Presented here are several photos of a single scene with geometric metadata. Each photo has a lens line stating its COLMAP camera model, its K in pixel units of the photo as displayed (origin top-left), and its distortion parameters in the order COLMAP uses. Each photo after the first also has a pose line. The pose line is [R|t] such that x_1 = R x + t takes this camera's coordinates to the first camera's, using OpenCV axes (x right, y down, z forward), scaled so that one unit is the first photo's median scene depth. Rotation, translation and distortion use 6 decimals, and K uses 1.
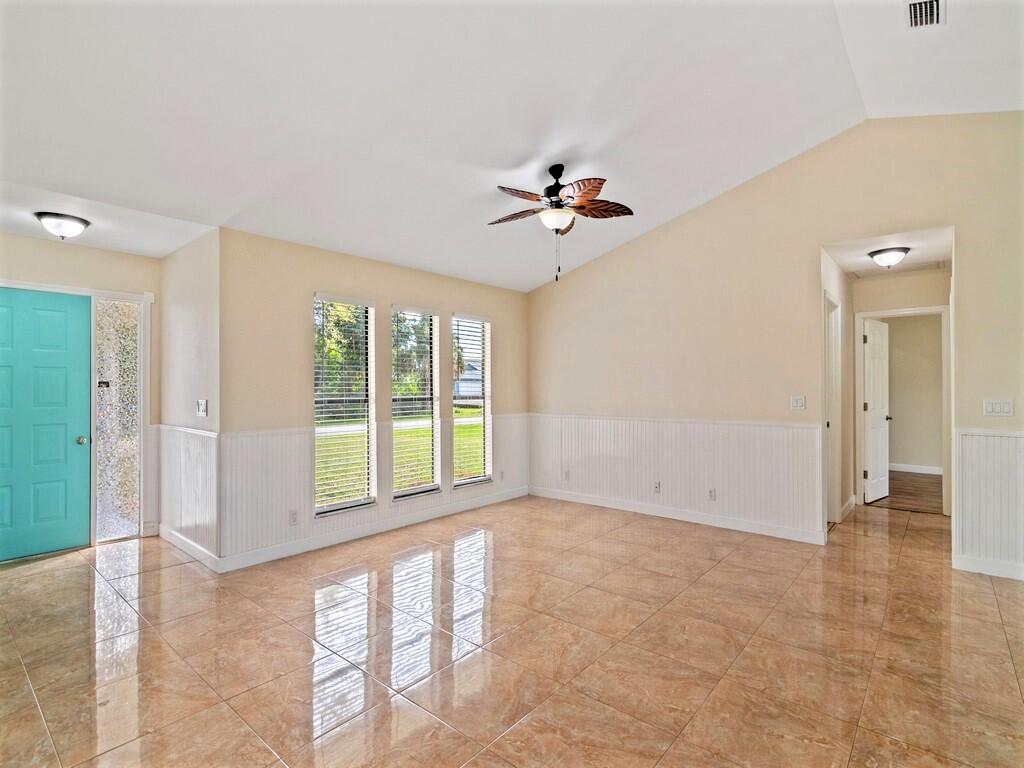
lens RADIAL K [[504.3, 0, 512.0], [0, 504.3, 384.0], [0, 0, 1]] dist [-0.002871, 0.000883]
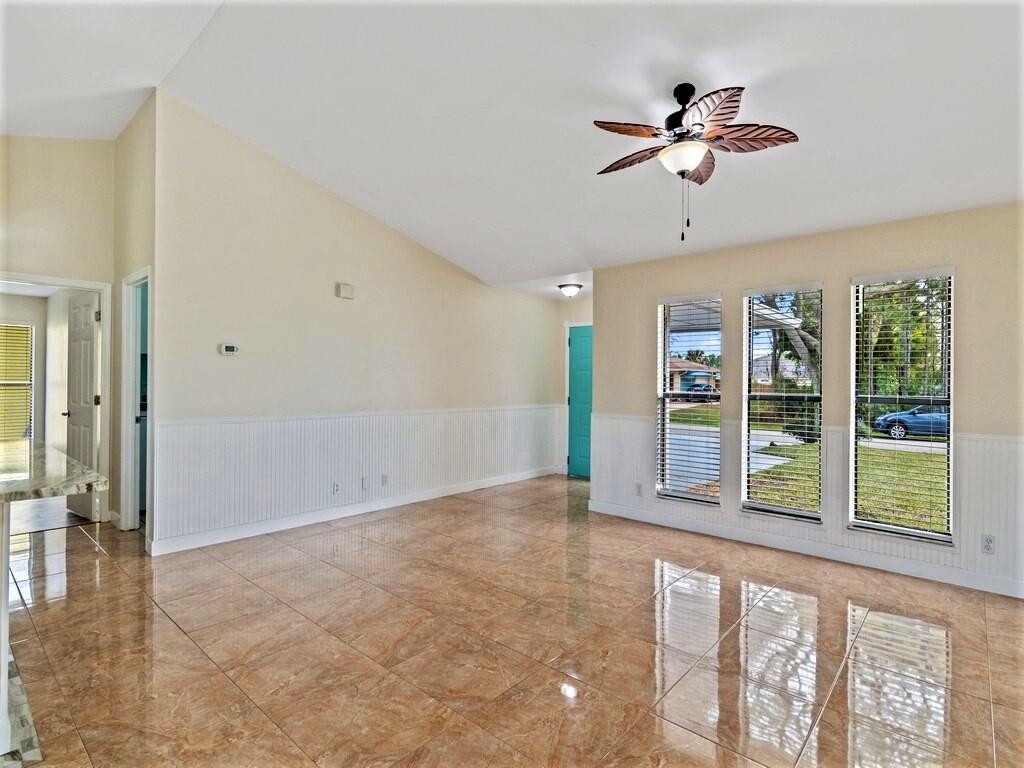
lens RADIAL K [[524.6, 0, 515.7], [0, 524.6, 384.7], [0, 0, 1]] dist [-0.034856, 0.018887]
pose [[-0.013501, 0.008446, -0.999873, 0.915285], [-0.007854, 0.999933, 0.008553, 0.006168], [0.999878, 0.007969, -0.013433, 0.805907]]
